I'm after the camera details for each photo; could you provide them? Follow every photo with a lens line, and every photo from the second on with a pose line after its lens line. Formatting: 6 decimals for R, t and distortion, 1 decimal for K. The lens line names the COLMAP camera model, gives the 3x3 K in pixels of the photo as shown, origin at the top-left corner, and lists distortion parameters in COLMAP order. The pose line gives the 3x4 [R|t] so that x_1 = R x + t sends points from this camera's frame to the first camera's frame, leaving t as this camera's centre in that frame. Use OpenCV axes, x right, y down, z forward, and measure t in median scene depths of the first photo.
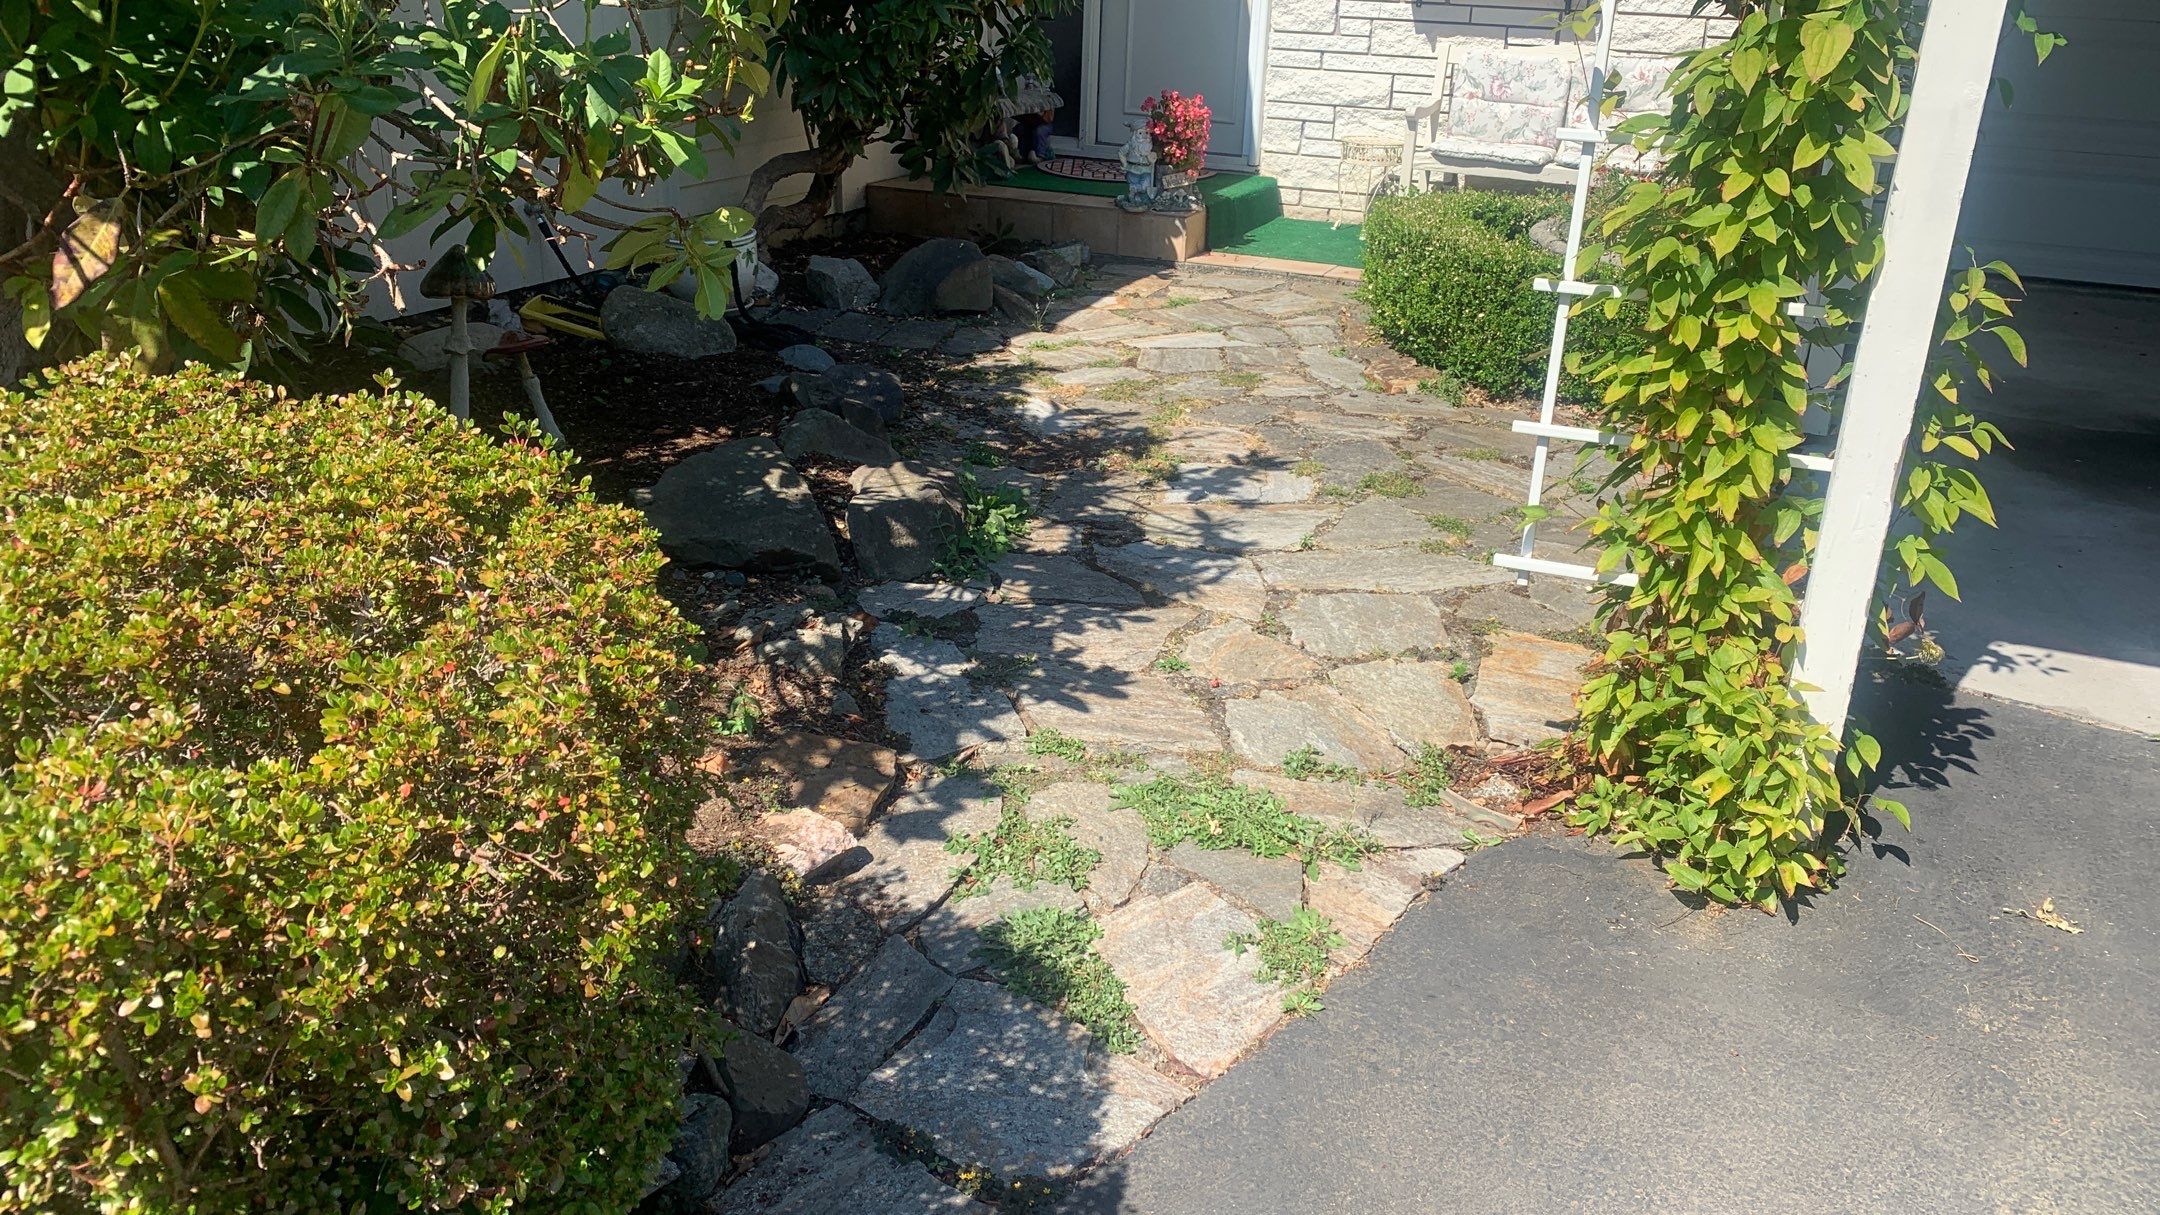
lens RADIAL K [[1655.8, 0, 1080.0], [0, 1655.8, 607.5], [0, 0, 1]] dist [0.021061, -0.016303]
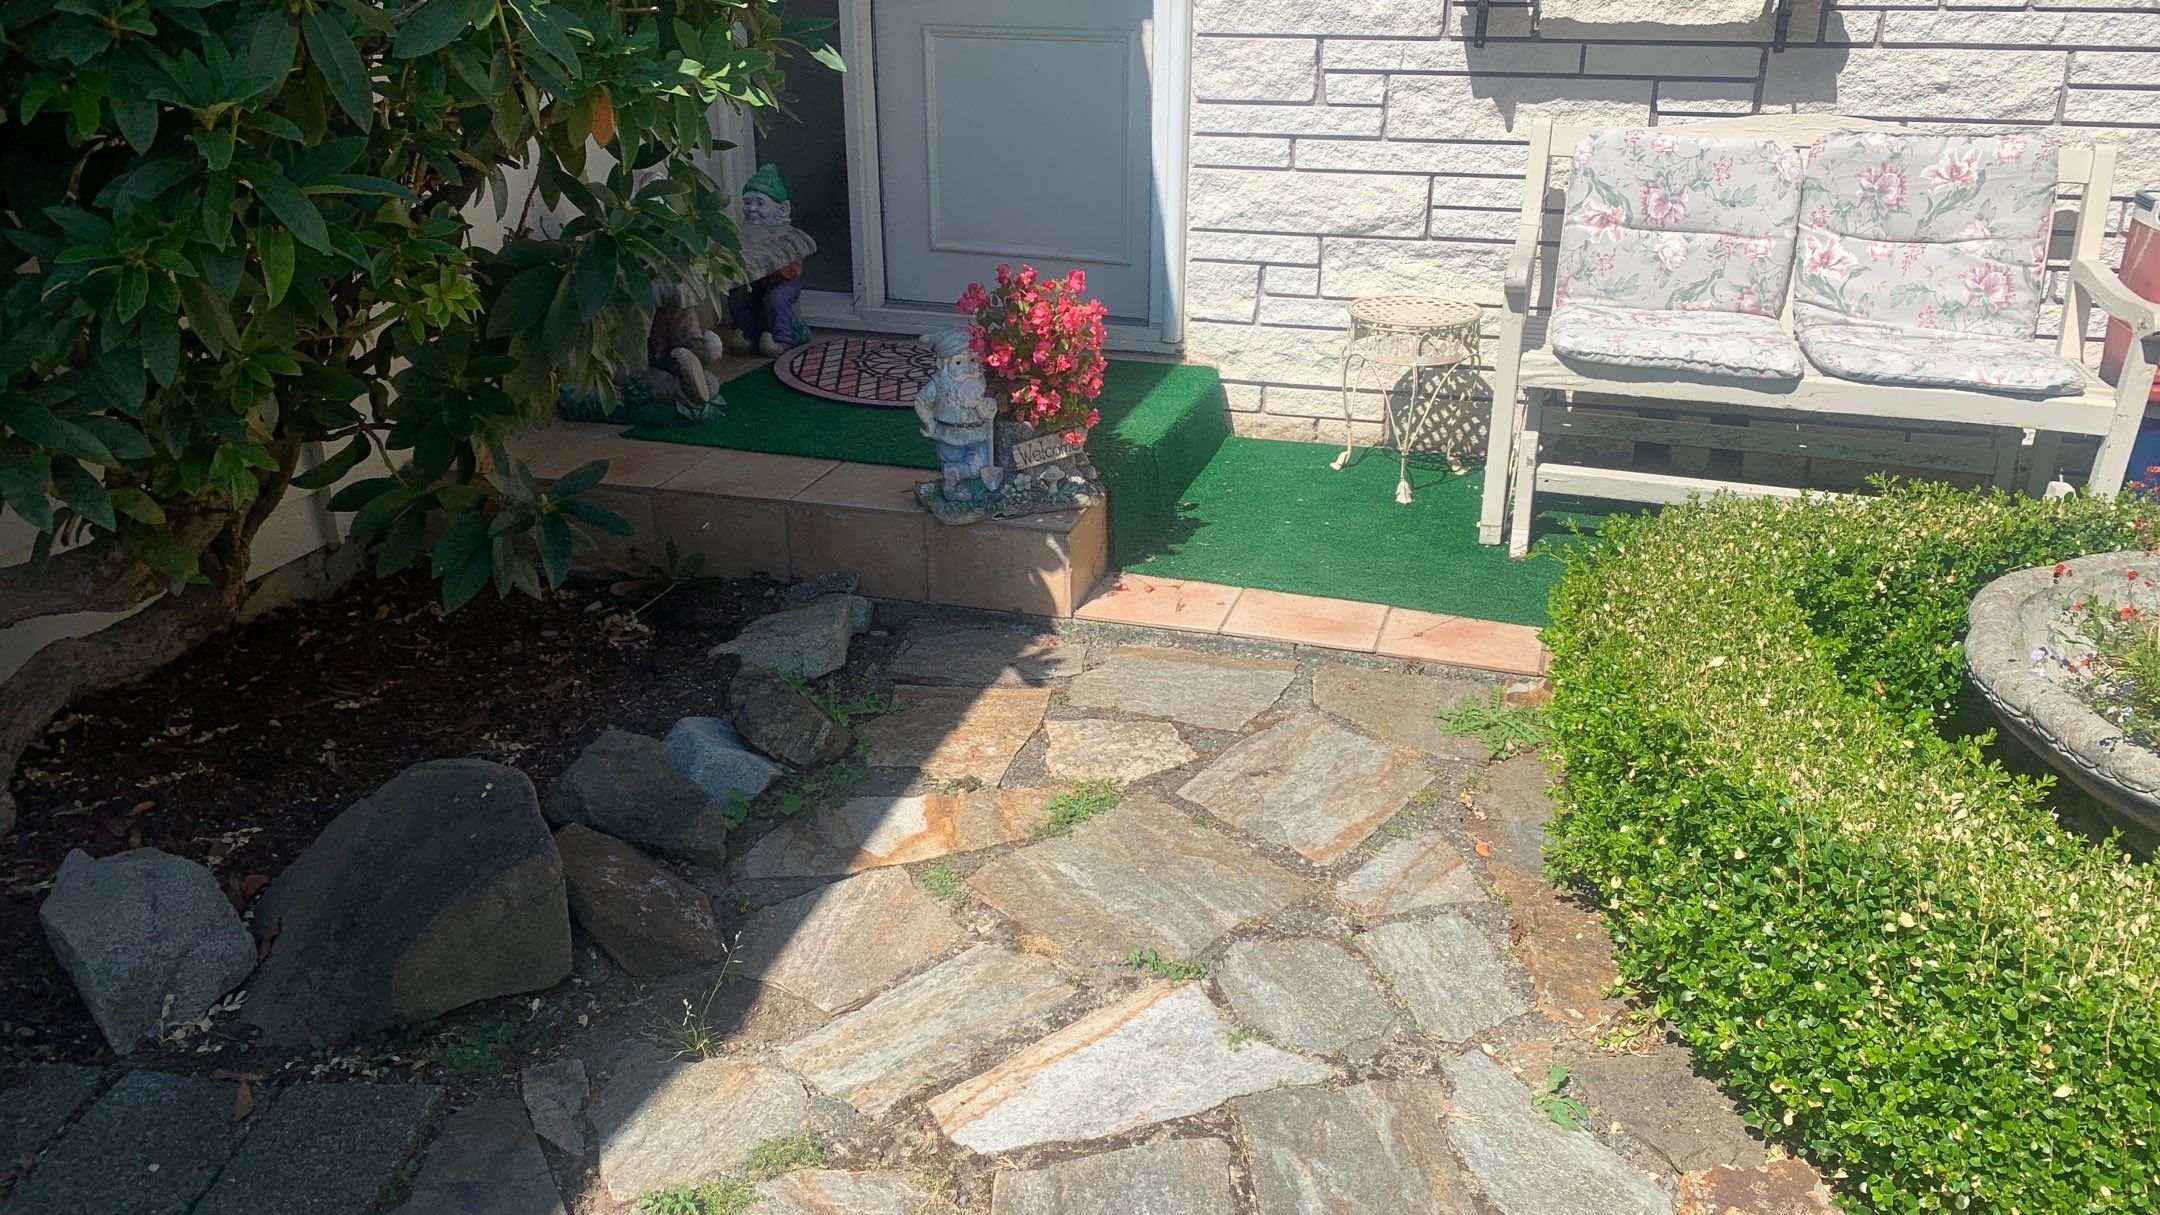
lens RADIAL K [[1665.1, 0, 1080.0], [0, 1665.1, 607.5], [0, 0, 1]] dist [0.070178, -0.091738]
pose [[0.994241, -0.071247, 0.080054, 0.028252], [0.070842, 0.997456, 0.007887, -0.220711], [-0.080412, -0.002170, 0.996759, 0.537123]]
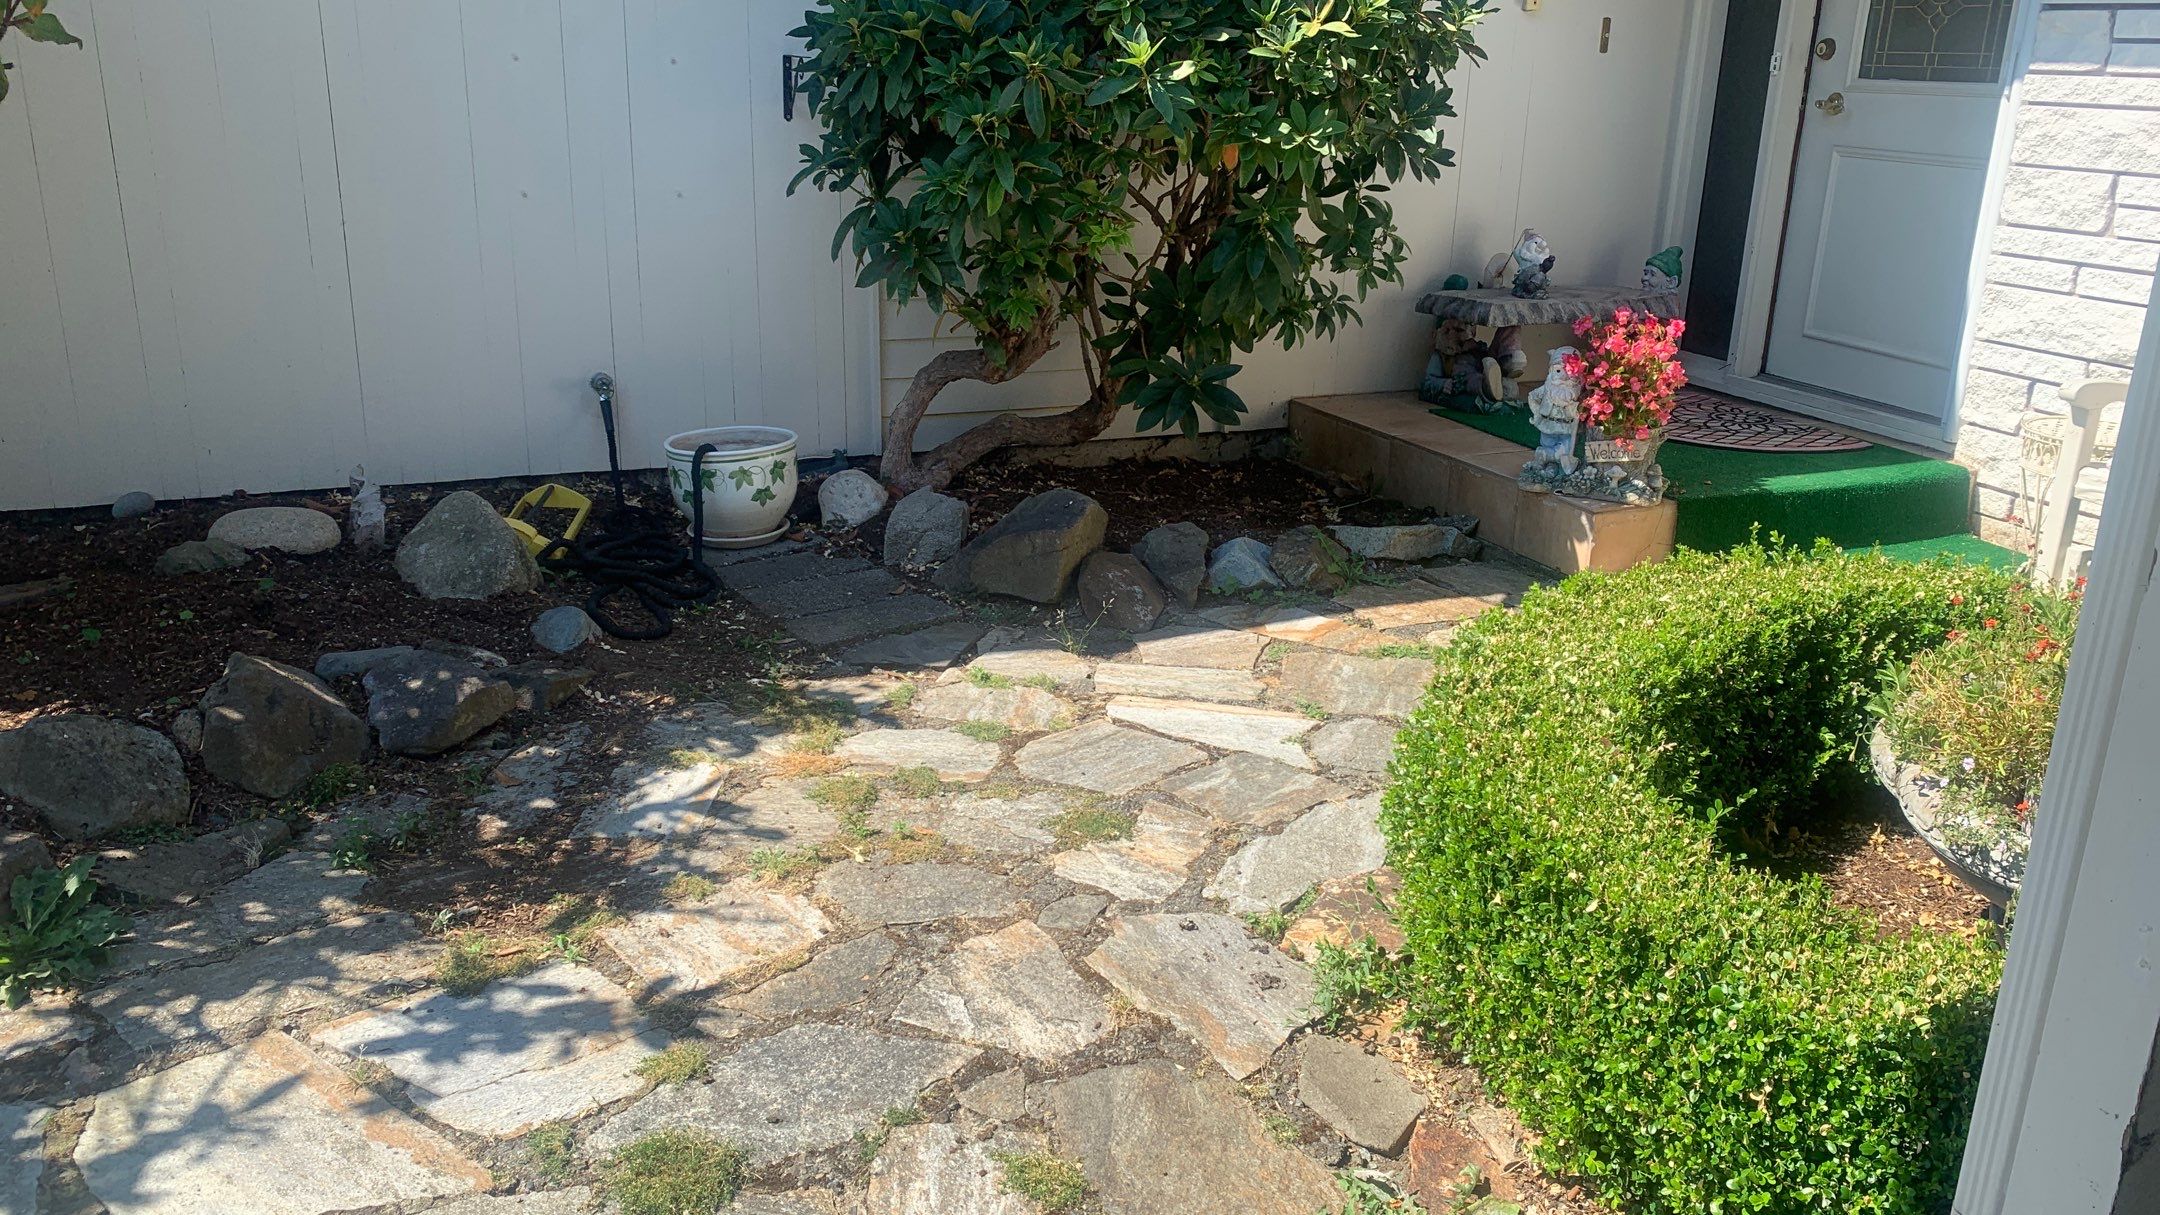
lens RADIAL K [[1655.8, 0, 1080.0], [0, 1655.8, 607.5], [0, 0, 1]] dist [0.021061, -0.016303]
pose [[0.716515, 0.208826, -0.665581, 0.342940], [-0.263003, 0.964598, 0.019513, -0.167290], [0.646093, 0.161068, 0.746070, 0.440221]]
